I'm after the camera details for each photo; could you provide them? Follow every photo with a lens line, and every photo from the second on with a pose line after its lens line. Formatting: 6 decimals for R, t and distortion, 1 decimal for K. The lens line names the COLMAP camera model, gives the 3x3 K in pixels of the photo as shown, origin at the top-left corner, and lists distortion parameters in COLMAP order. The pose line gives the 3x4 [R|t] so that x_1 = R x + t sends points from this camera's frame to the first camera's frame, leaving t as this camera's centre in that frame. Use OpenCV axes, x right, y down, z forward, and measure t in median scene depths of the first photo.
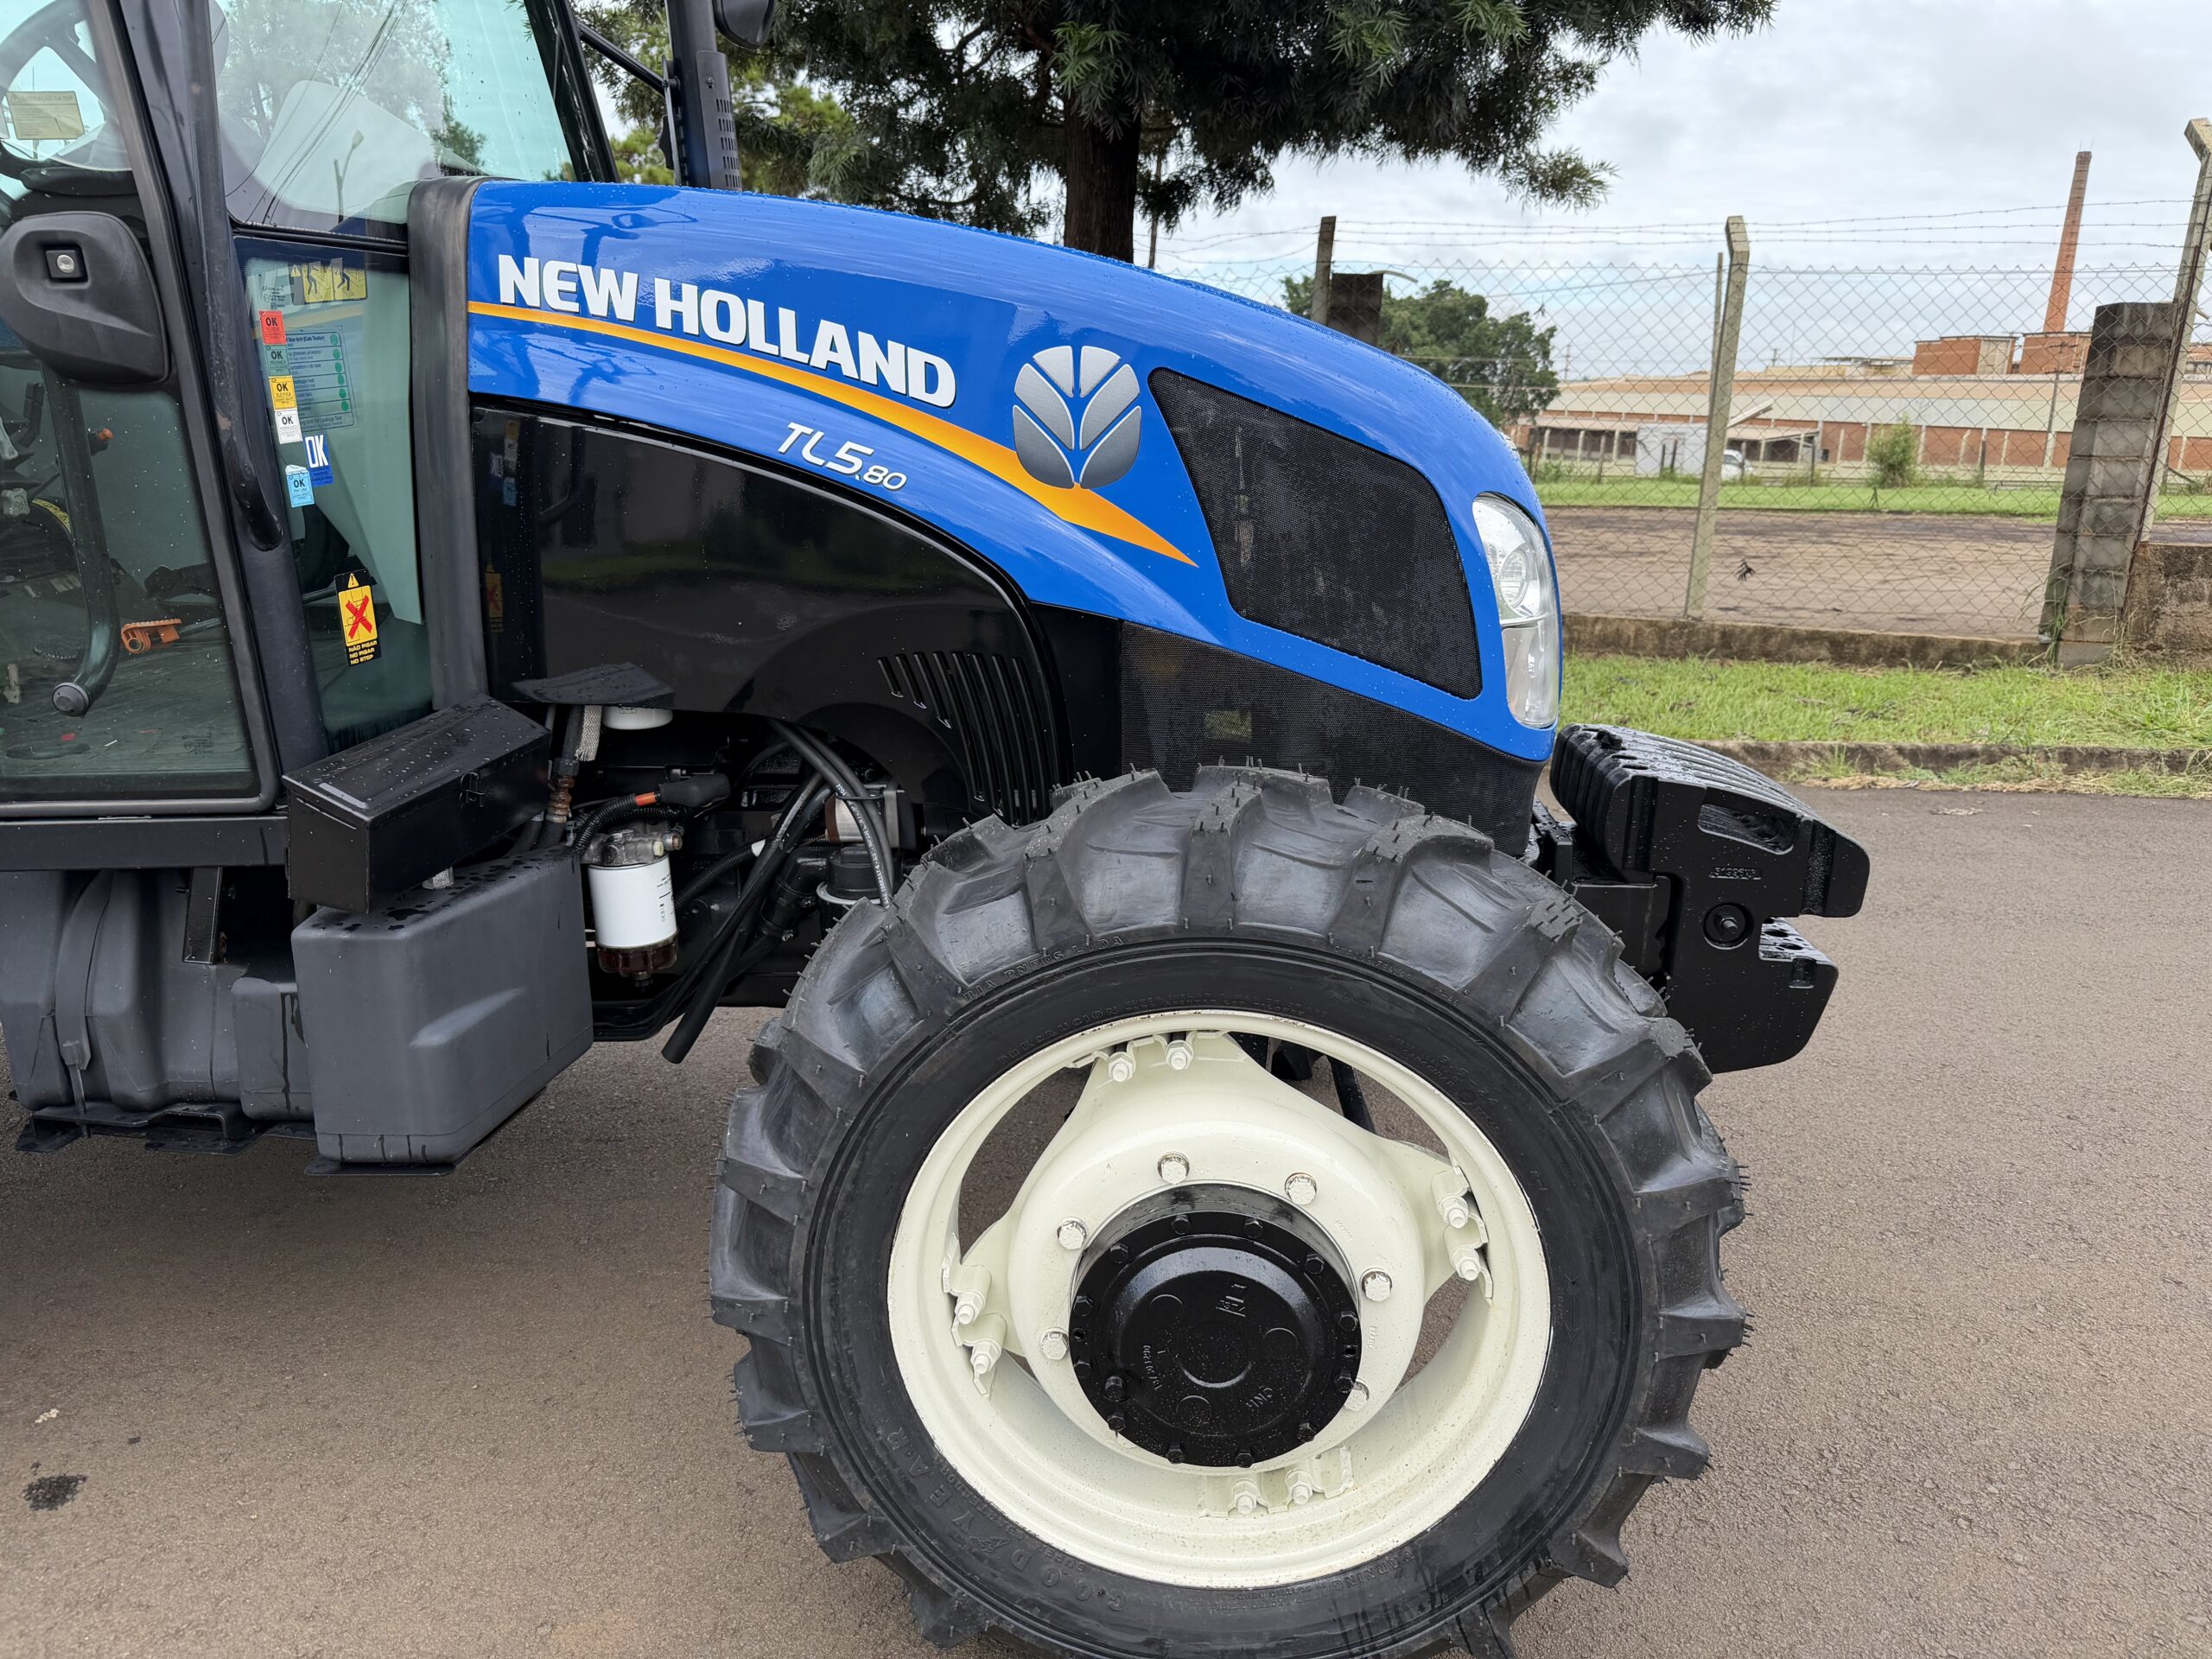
lens RADIAL K [[1552.9, 0, 1140.1], [0, 1552.9, 820.7], [0, 0, 1]] dist [0.046368, -0.043090]
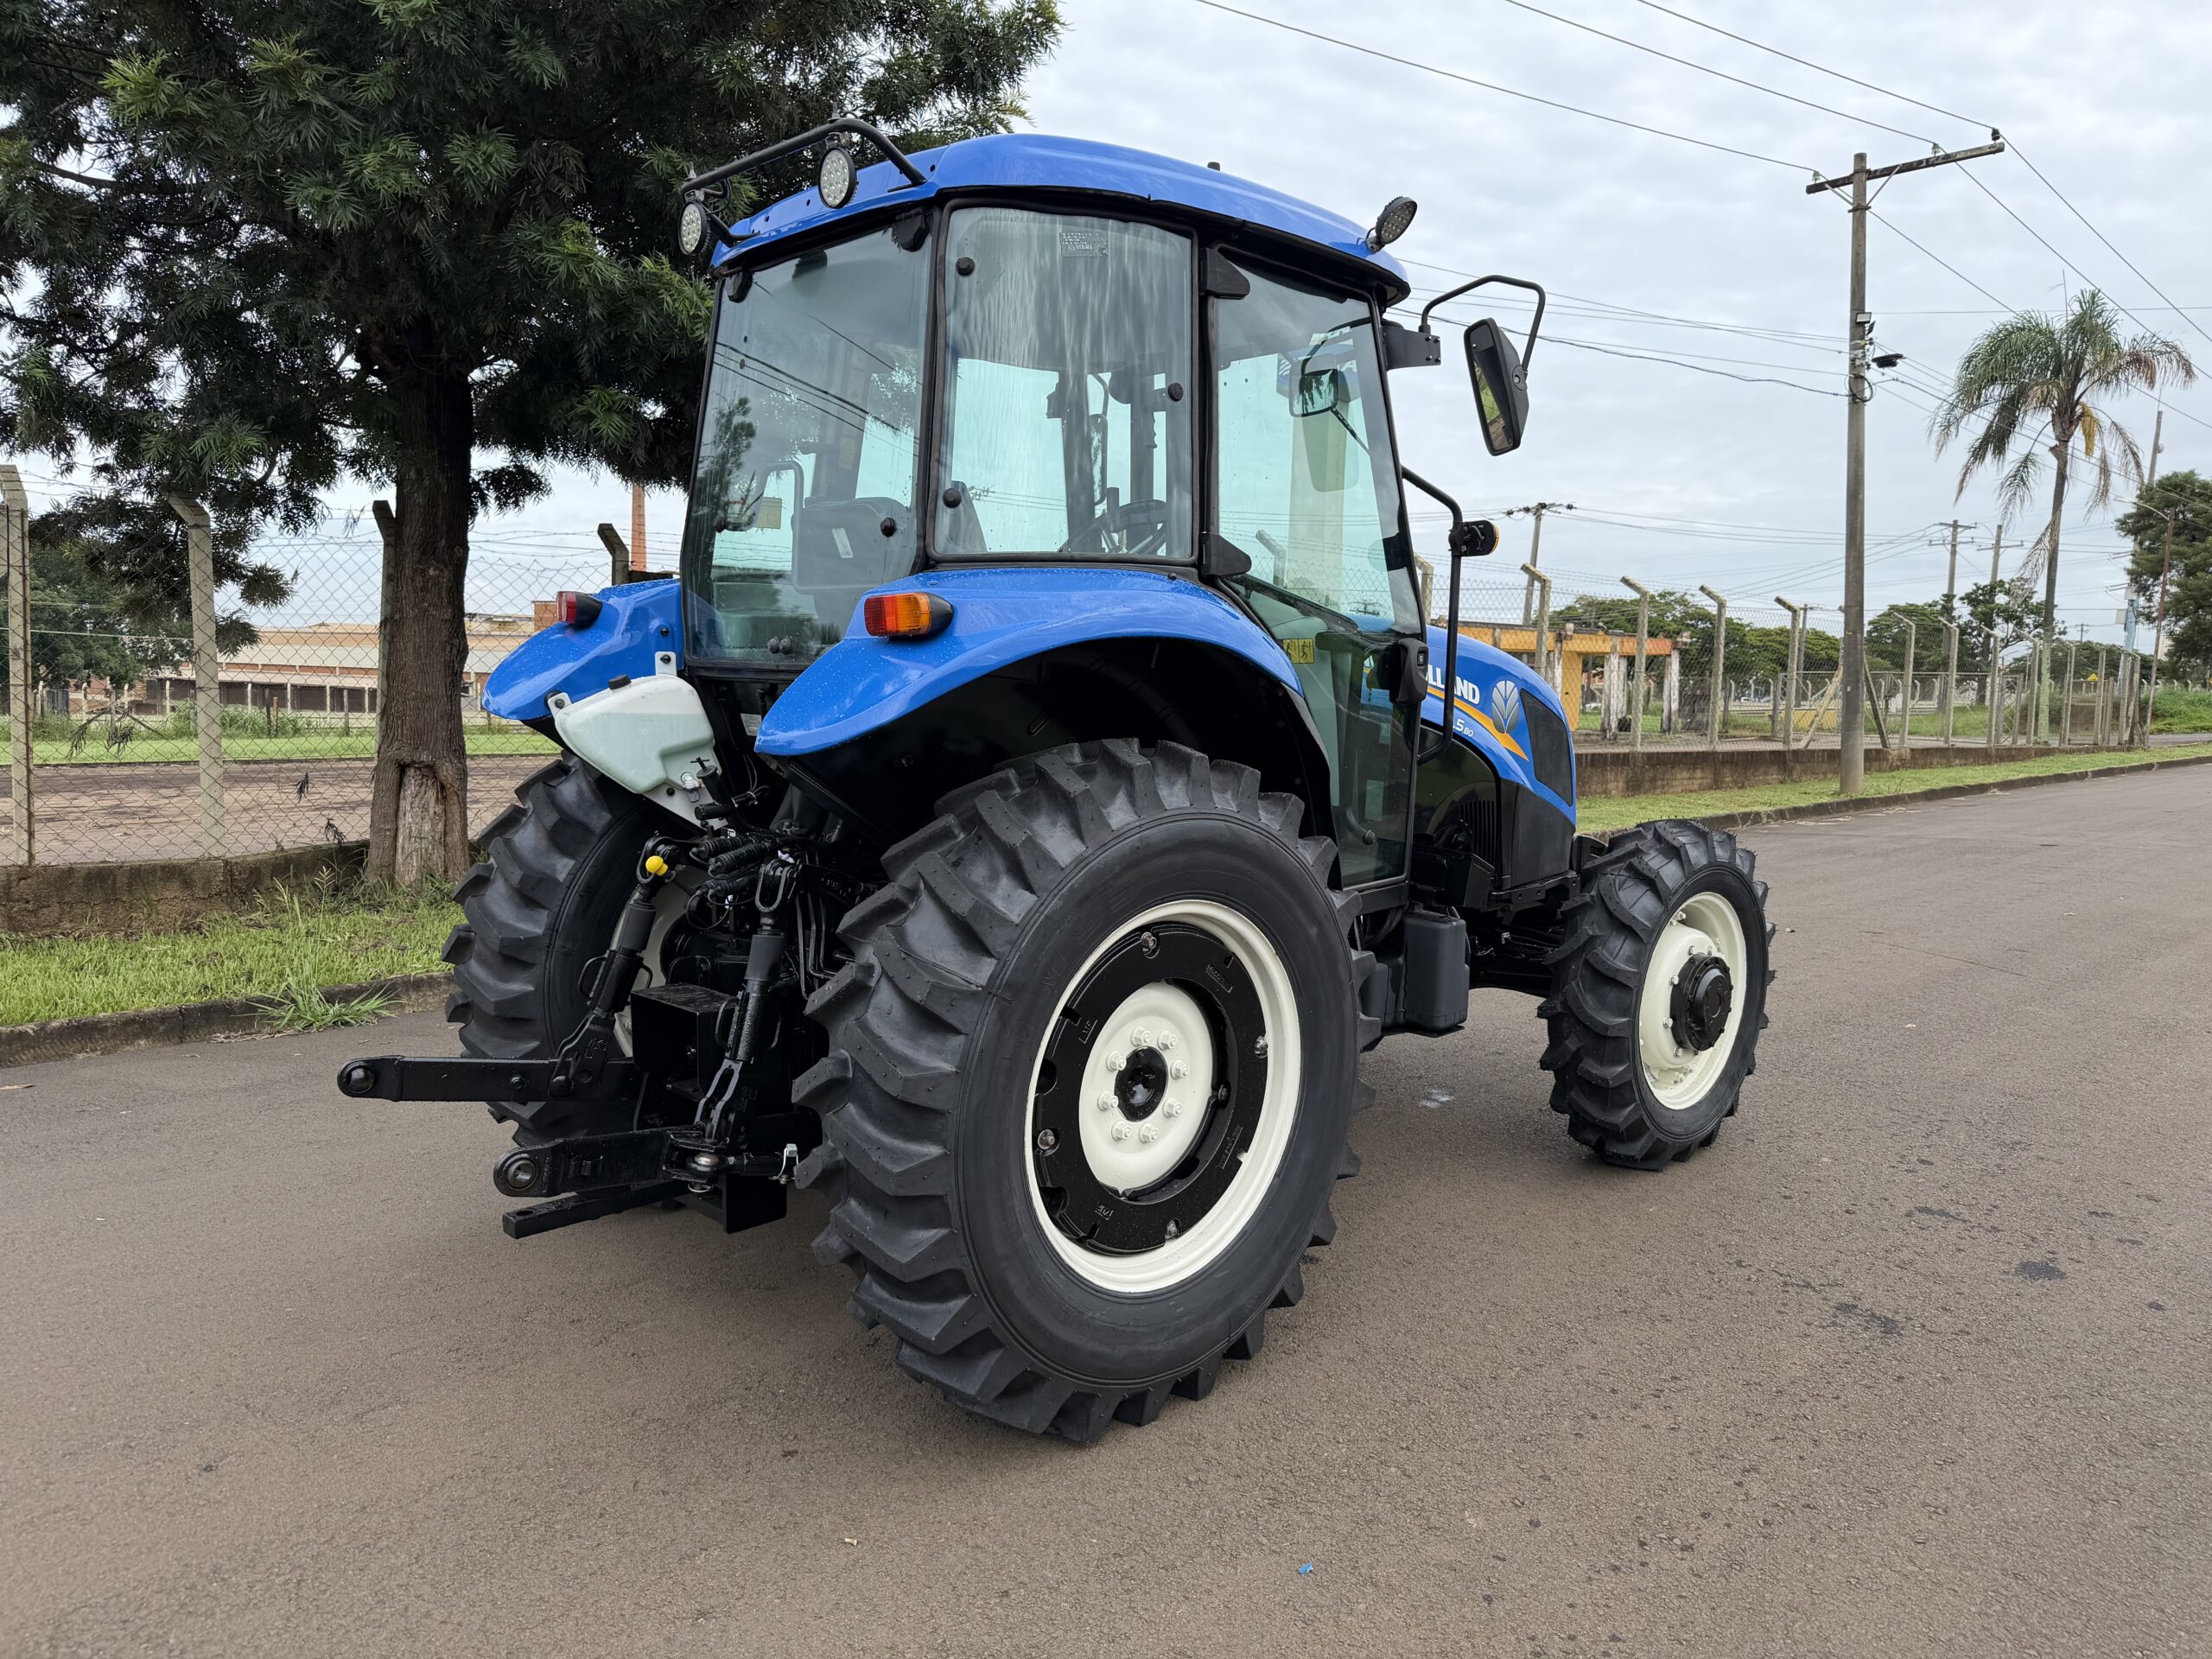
lens RADIAL K [[1557.5, 0, 1110.2], [0, 1557.5, 837.6], [0, 0, 1]] dist [0.047121, -0.068461]
pose [[0.686127, -0.083381, 0.722688, -2.184449], [0.185878, 0.980529, -0.063345, -0.005154], [-0.703335, 0.177794, 0.688266, -0.255988]]
